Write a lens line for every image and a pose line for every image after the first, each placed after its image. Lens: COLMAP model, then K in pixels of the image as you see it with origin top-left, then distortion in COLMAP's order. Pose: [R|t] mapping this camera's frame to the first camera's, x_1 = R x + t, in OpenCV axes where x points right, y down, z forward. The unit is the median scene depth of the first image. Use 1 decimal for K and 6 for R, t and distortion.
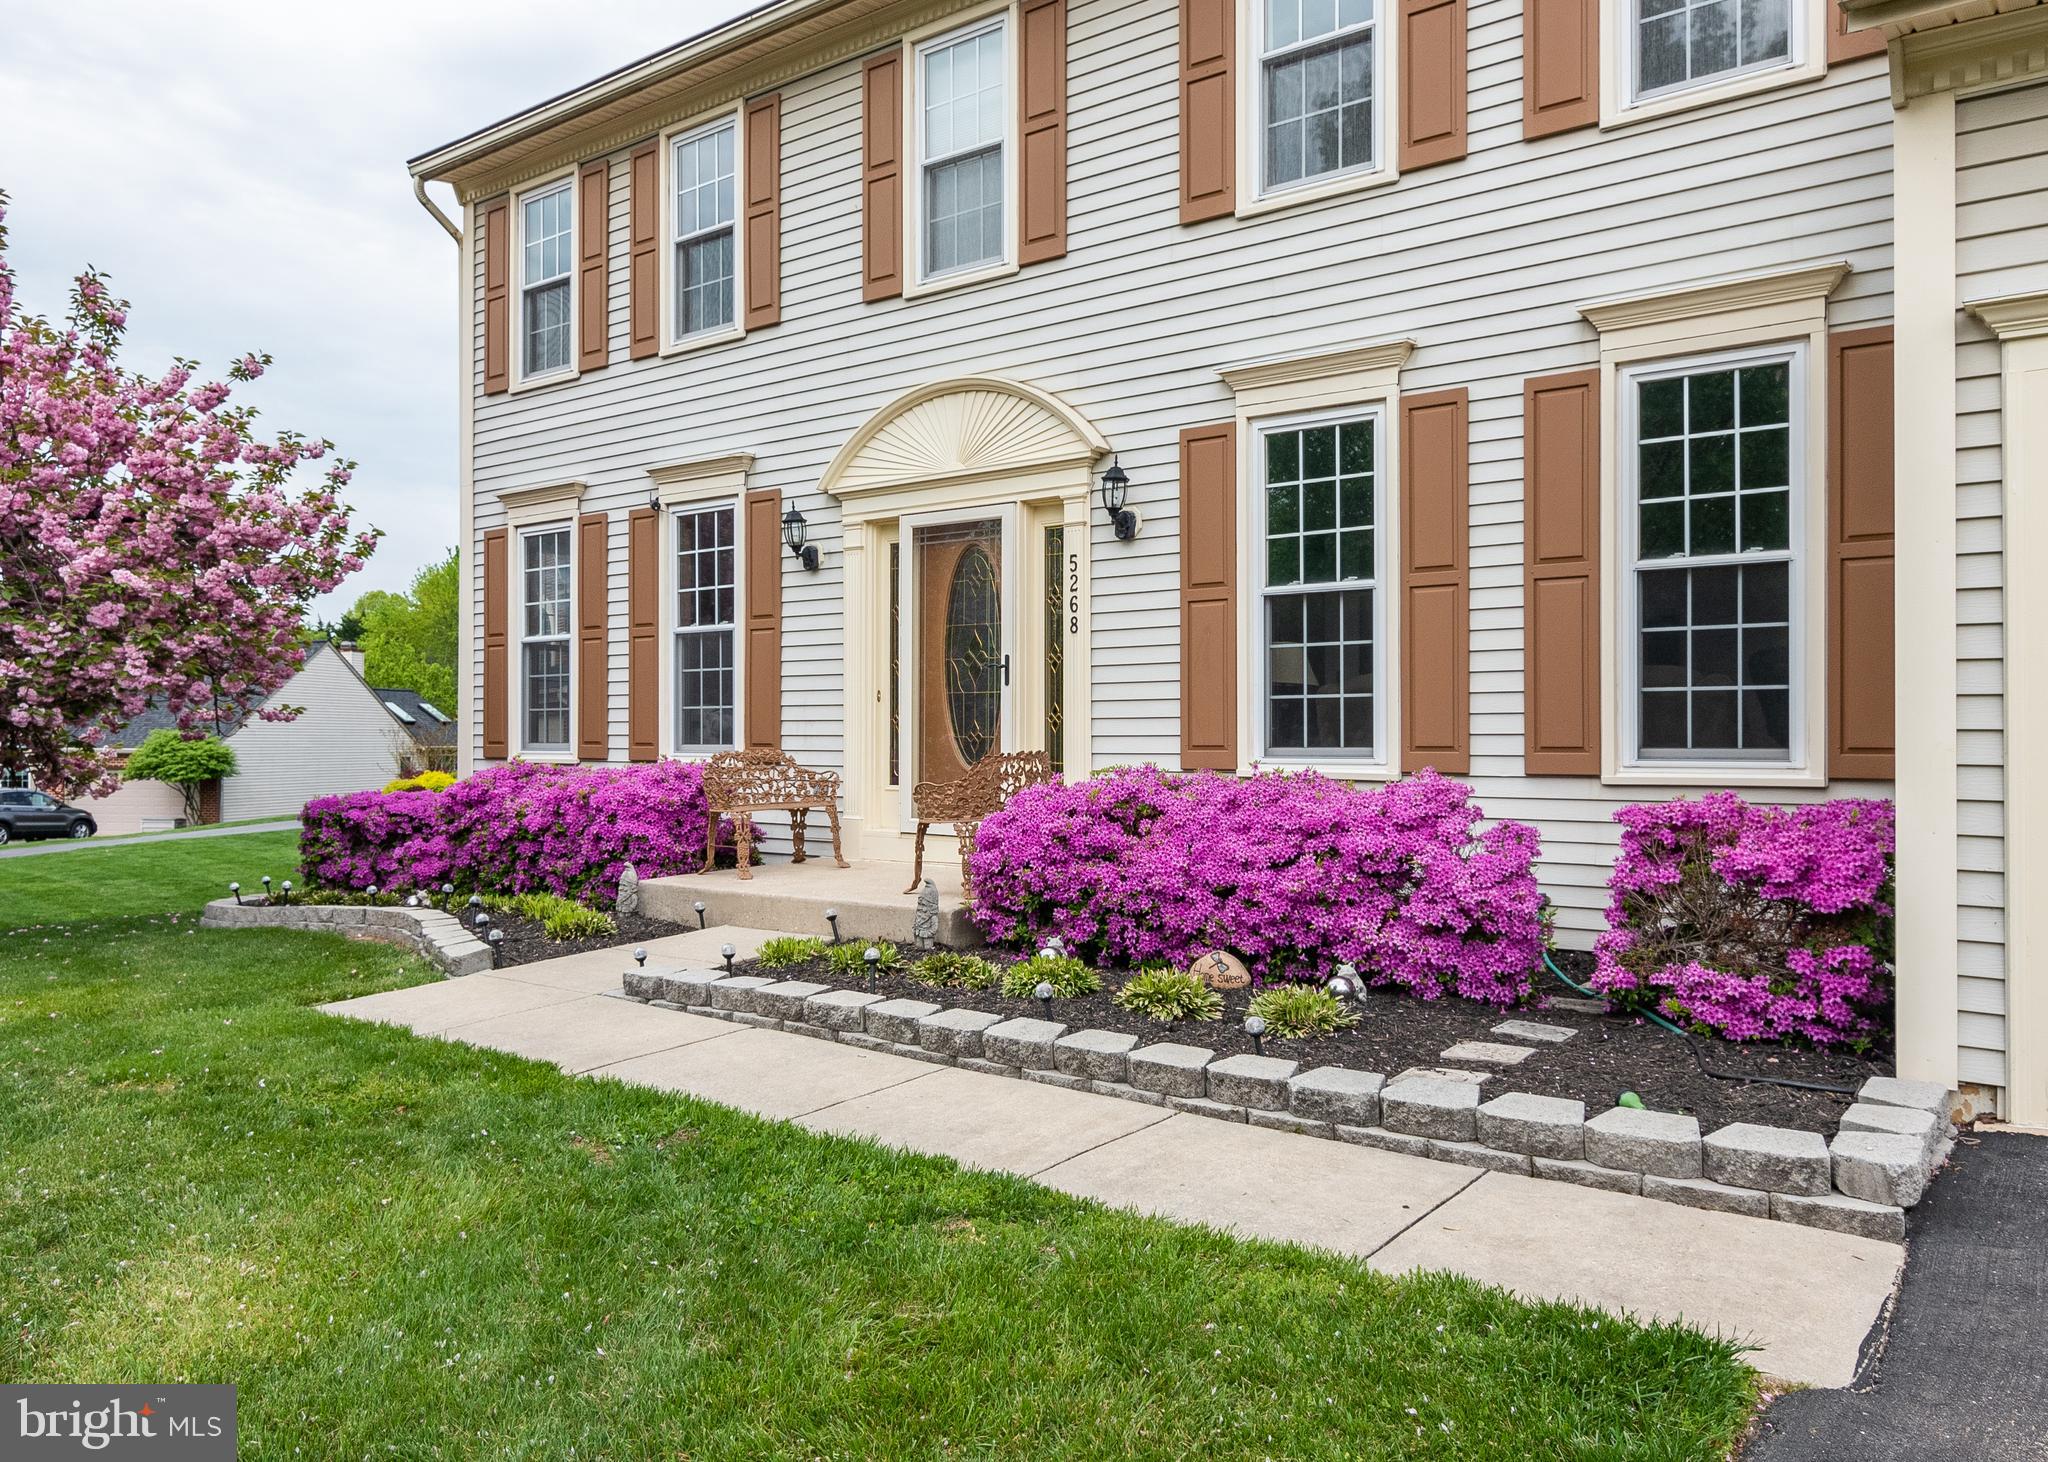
lens RADIAL K [[1499.0, 0, 1015.3], [0, 1499.0, 737.1], [0, 0, 1]] dist [0.001753, 0.006995]
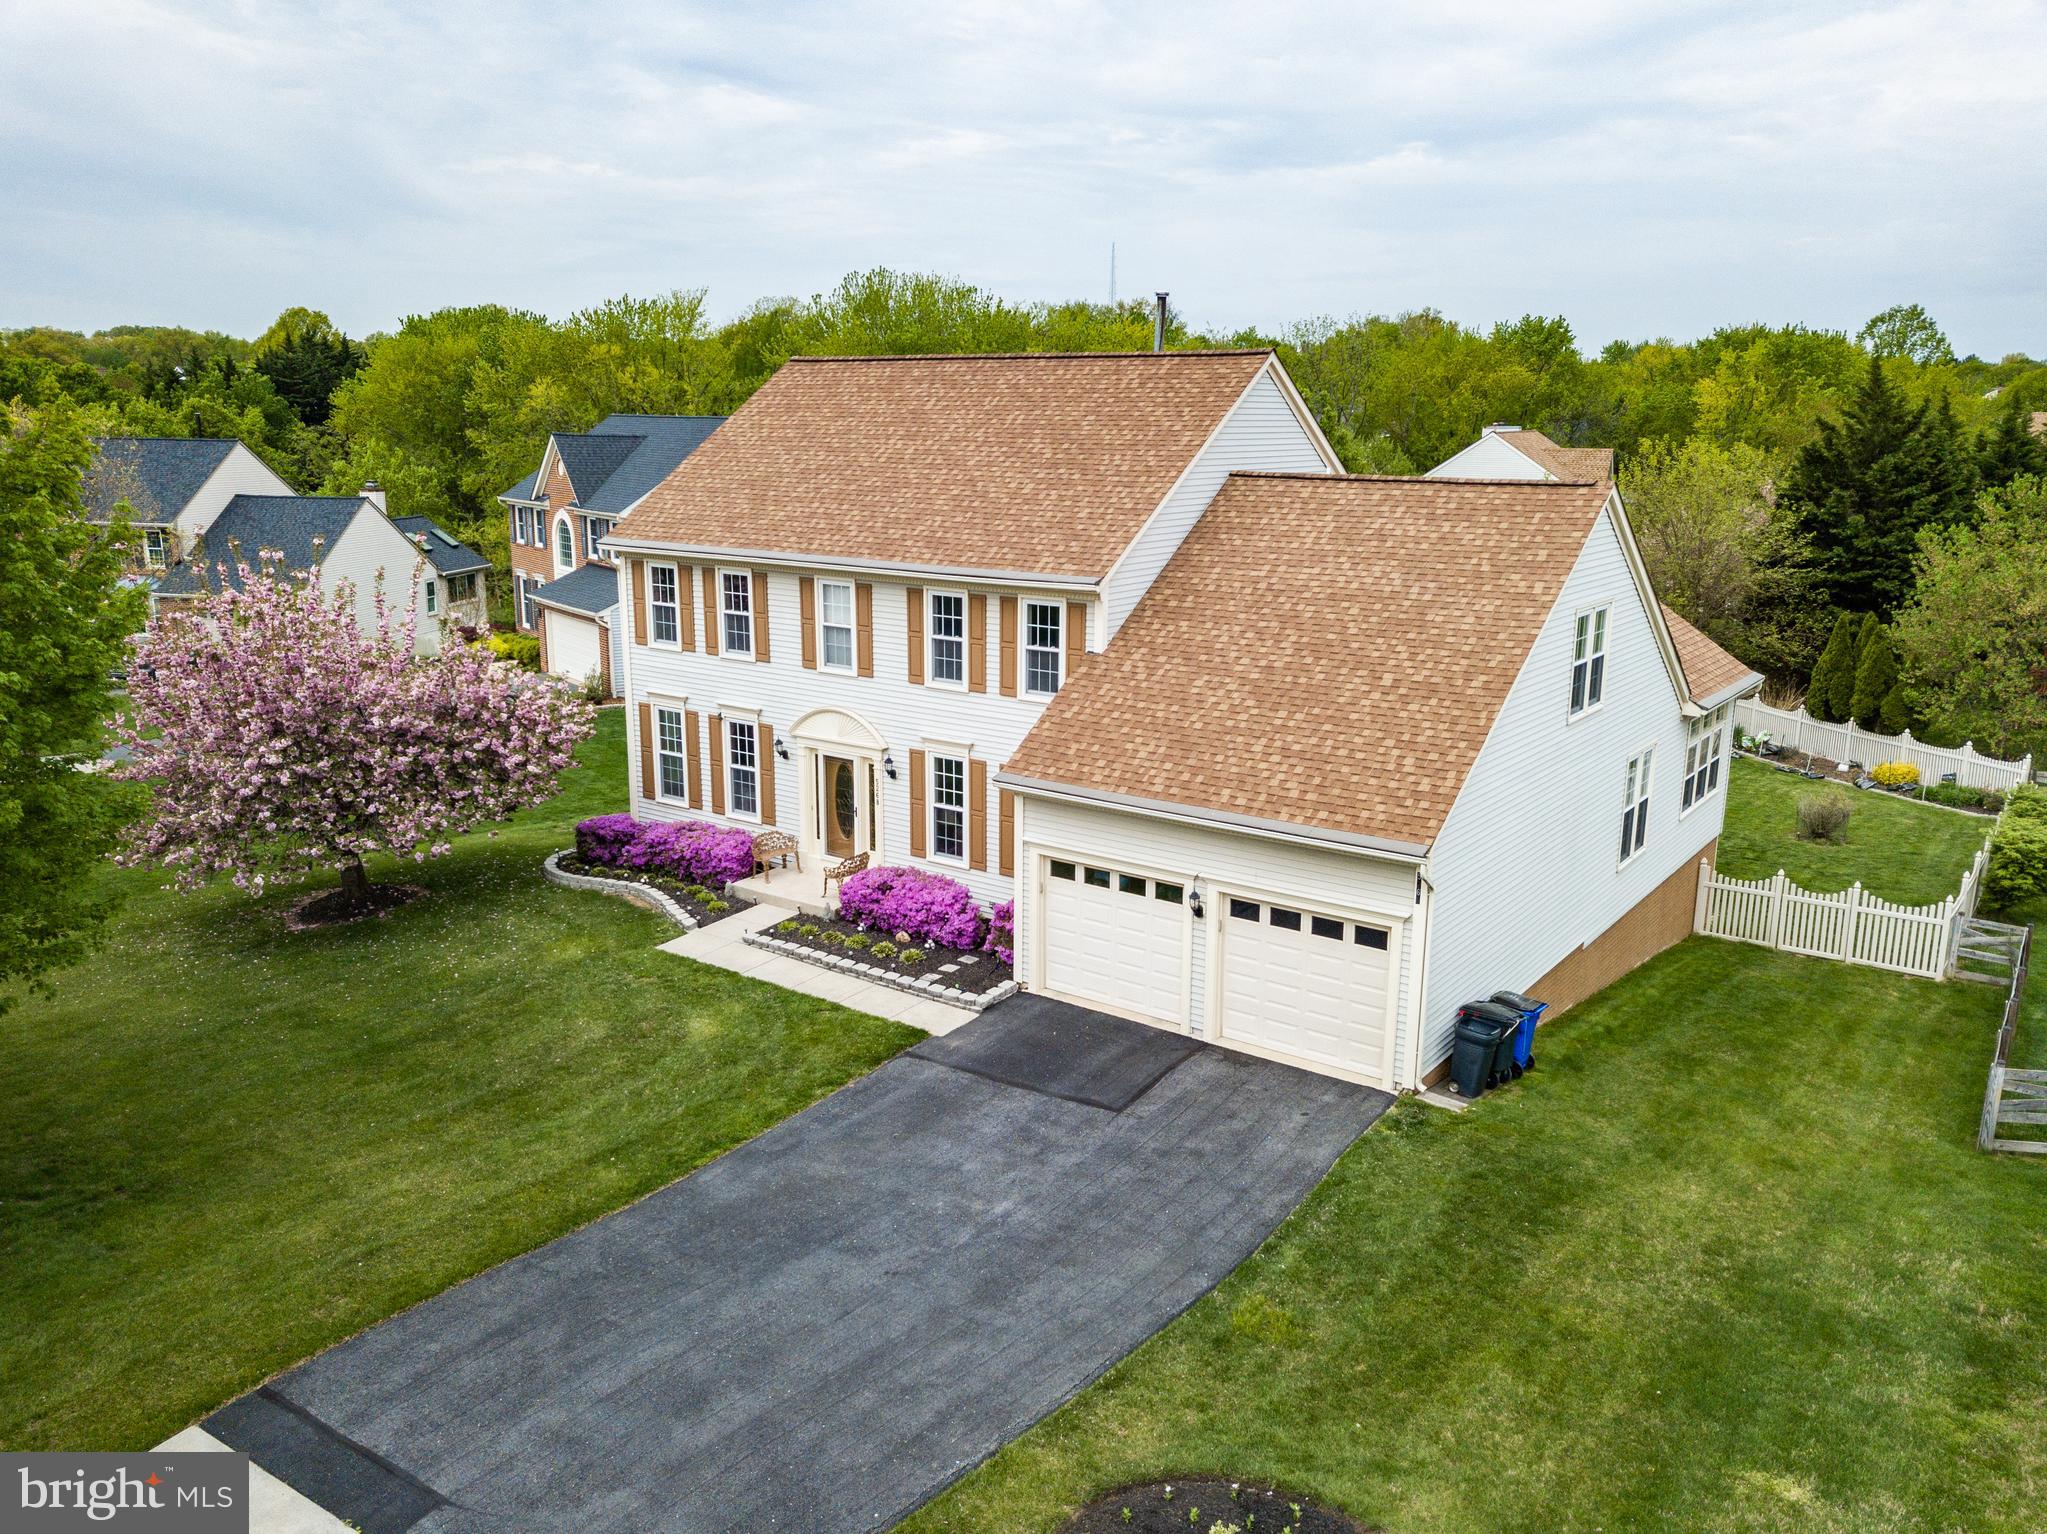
lens RADIAL K [[1554.1, 0, 1040.3], [0, 1554.1, 800.7], [0, 0, 1]] dist [0.044574, -0.009270]
pose [[0.998920, 0.000251, 0.046471, 0.237178], [-0.011466, 0.970400, 0.241229, -0.893888], [-0.045035, -0.241502, 0.969355, -2.166333]]
